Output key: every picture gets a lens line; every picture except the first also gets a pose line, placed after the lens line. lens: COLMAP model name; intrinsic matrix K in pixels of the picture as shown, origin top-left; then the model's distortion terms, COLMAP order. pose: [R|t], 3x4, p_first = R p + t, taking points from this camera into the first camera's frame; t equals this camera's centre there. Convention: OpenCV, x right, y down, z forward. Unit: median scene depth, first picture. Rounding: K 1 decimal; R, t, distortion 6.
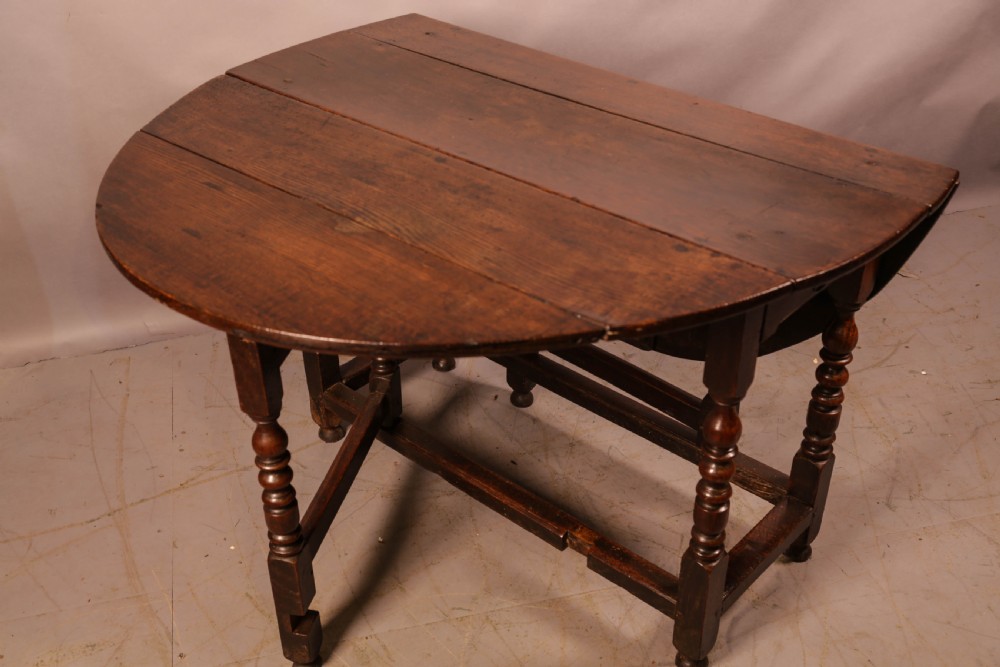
lens RADIAL K [[1081.1, 0, 499.3], [0, 1081.1, 353.3], [0, 0, 1]] dist [0.031542, 0.045230]
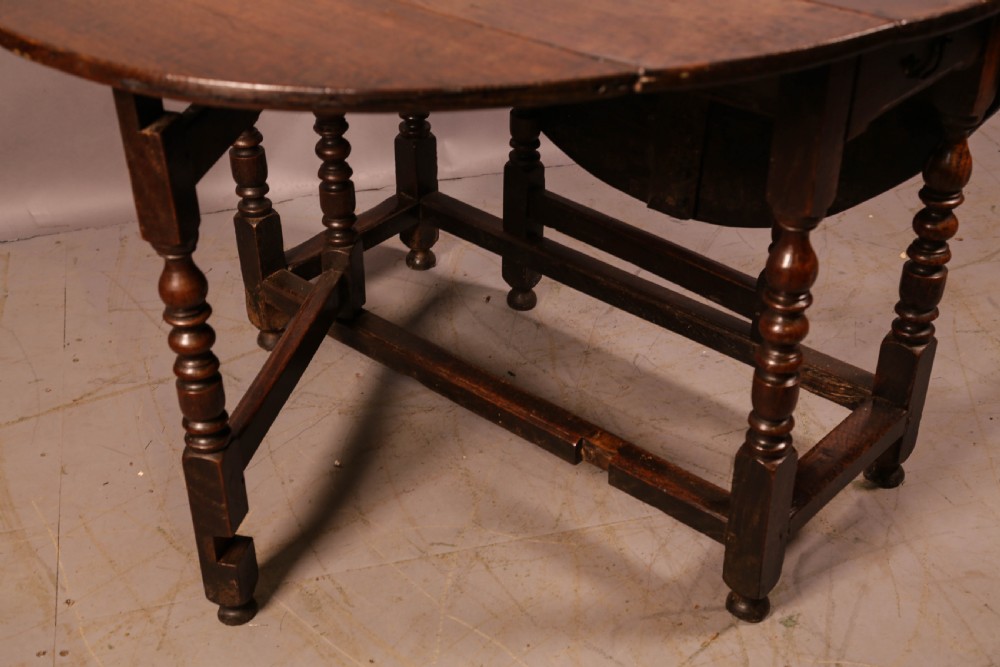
lens RADIAL K [[1322.8, 0, 499.7], [0, 1322.8, 356.9], [0, 0, 1]] dist [0.114551, 0.015696]
pose [[0.999987, -0.001809, 0.004759, 0.000646], [0.001813, 0.999998, -0.000819, 0.106497], [-0.004758, 0.000827, 0.999988, 0.070155]]
